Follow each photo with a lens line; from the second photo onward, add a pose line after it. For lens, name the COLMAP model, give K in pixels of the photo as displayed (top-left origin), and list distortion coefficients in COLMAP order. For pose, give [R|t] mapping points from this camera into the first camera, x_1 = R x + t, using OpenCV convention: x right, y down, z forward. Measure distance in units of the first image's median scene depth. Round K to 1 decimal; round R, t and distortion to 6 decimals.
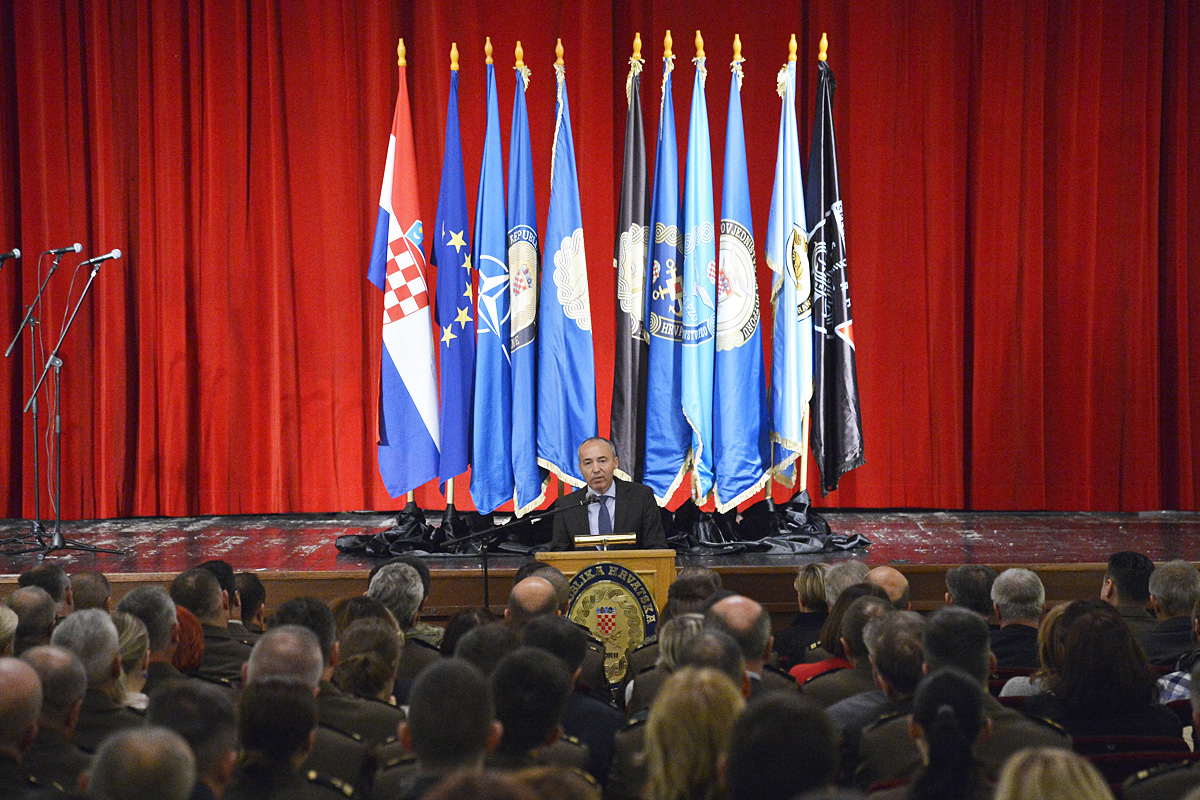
lens RADIAL K [[5209.3, 0, 600.0], [0, 5209.3, 400.0], [0, 0, 1]] dist [0.259406, 1.689142]
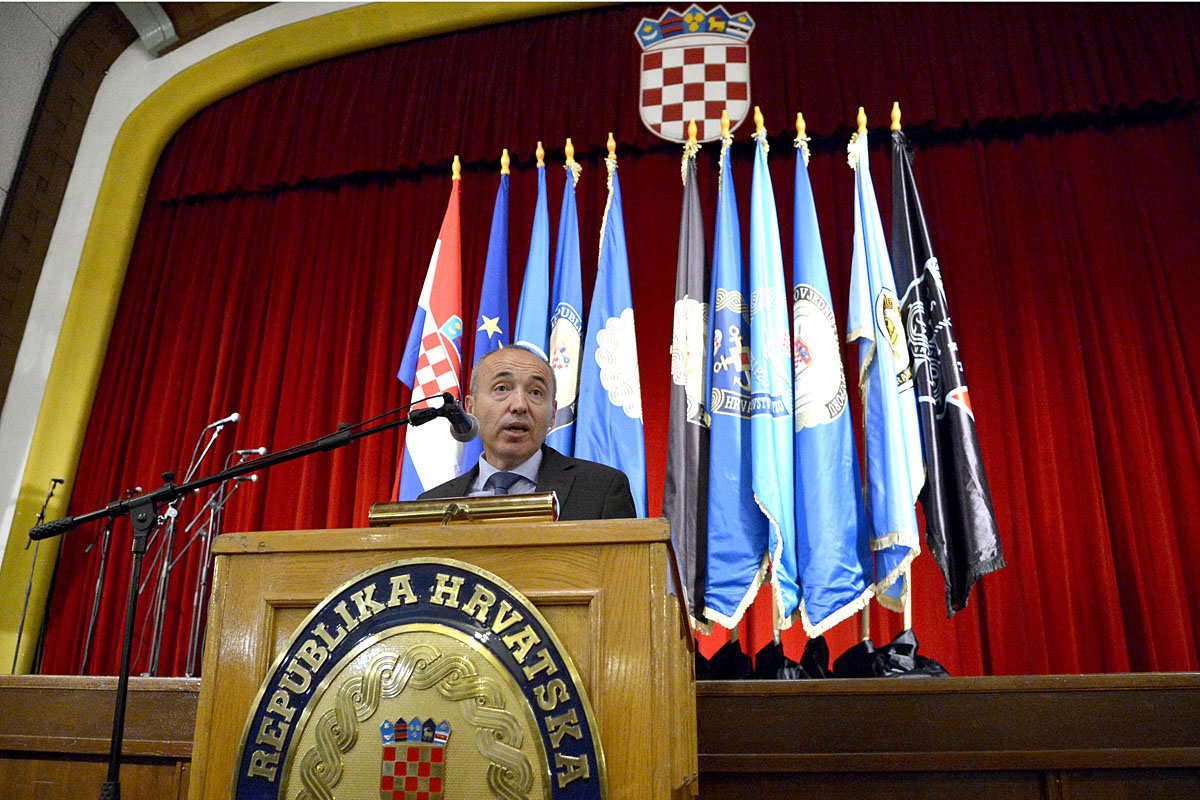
lens RADIAL K [[966.7, 0, 600.0], [0, 966.7, 400.0], [0, 0, 1]] dist [-0.100548, -0.127769]
pose [[0.984512, -0.040801, -0.170506, 0.018183], [-0.020653, 0.938779, -0.343899, 0.036985], [0.174099, 0.342094, 0.923396, 0.858237]]
